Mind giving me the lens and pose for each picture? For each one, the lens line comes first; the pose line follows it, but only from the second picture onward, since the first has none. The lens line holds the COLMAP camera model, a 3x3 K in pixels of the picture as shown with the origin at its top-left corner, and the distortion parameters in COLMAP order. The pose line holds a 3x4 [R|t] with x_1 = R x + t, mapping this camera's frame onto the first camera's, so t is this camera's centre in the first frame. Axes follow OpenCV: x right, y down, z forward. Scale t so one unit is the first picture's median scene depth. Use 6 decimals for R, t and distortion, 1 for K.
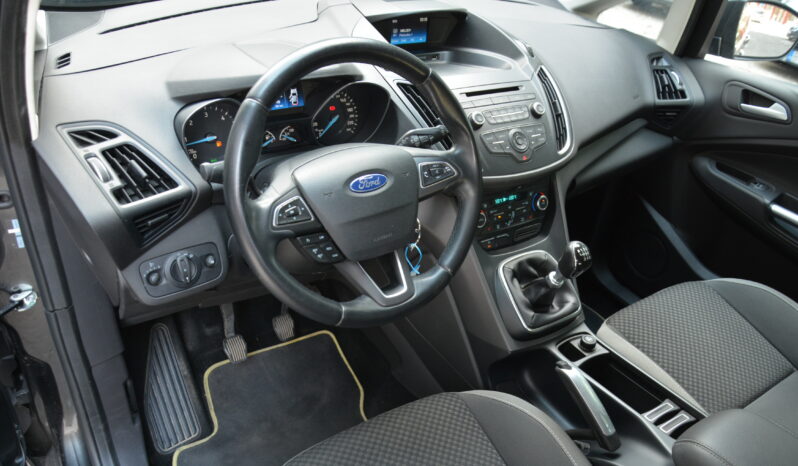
lens RADIAL K [[621.0, 0, 403.1], [0, 621.0, 241.5], [0, 0, 1]] dist [-0.045999, 0.021868]
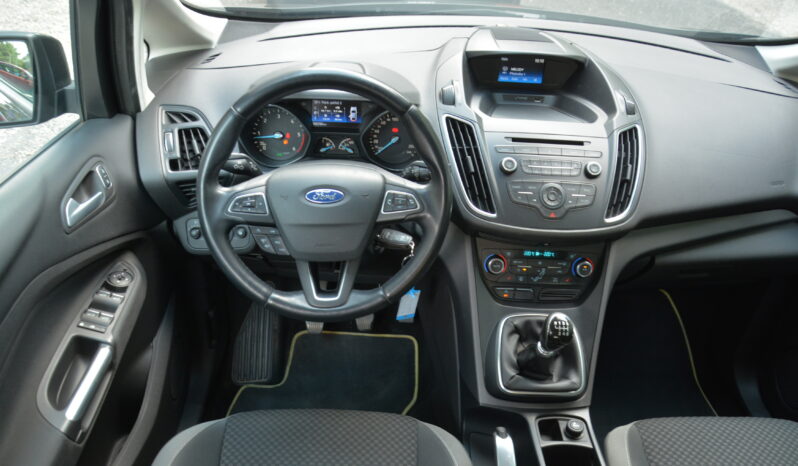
lens RADIAL K [[621.0, 0, 396.6], [0, 621.0, 241.7], [0, 0, 1]] dist [-0.045999, 0.021868]
pose [[0.842654, 0.253676, -0.474956, 0.451178], [-0.266166, 0.963006, 0.042122, -0.071423], [0.468071, 0.090923, 0.879001, 0.057104]]
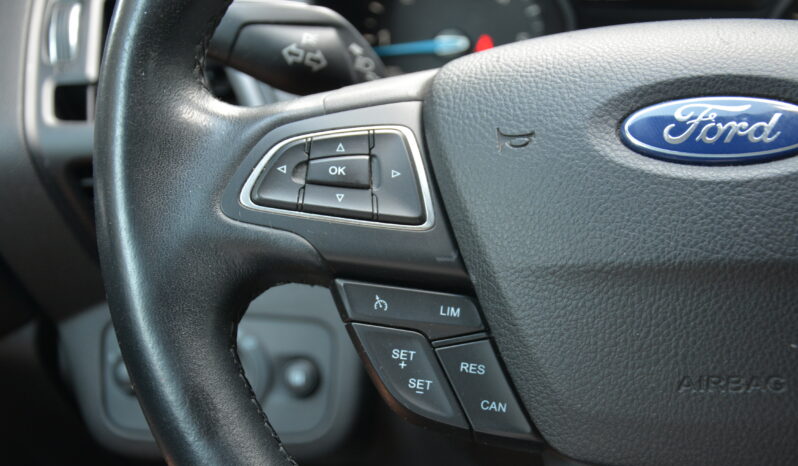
lens RADIAL K [[1244.2, 0, 401.5], [0, 1244.2, 231.3], [0, 0, 1]] dist [-0.072520, 0.000000]
pose [[0.731880, 0.139562, -0.666988, 0.116855], [-0.291602, 0.948799, -0.121443, 0.019256], [0.615889, 0.283377, 0.735104, 0.456587]]
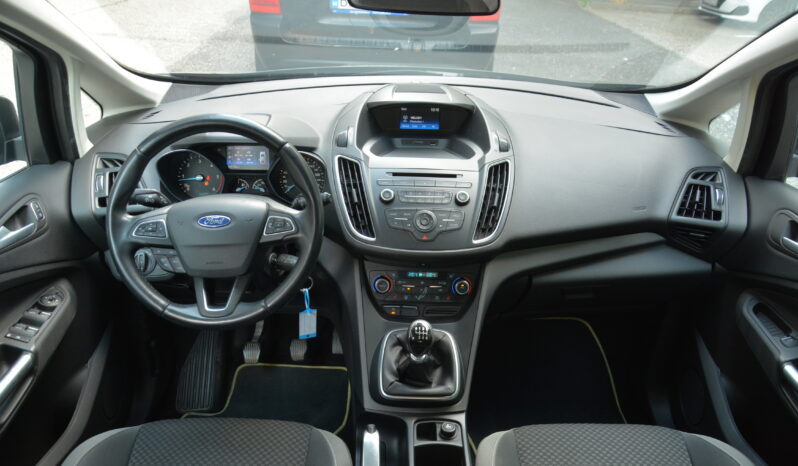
lens RADIAL K [[621.0, 0, 395.1], [0, 621.0, 238.9], [0, 0, 1]] dist [-0.045999, 0.021868]
pose [[0.833395, 0.183262, -0.521410, 0.709775], [-0.249551, 0.966553, -0.059150, -0.055742], [0.493130, 0.179414, 0.851254, 0.053757]]
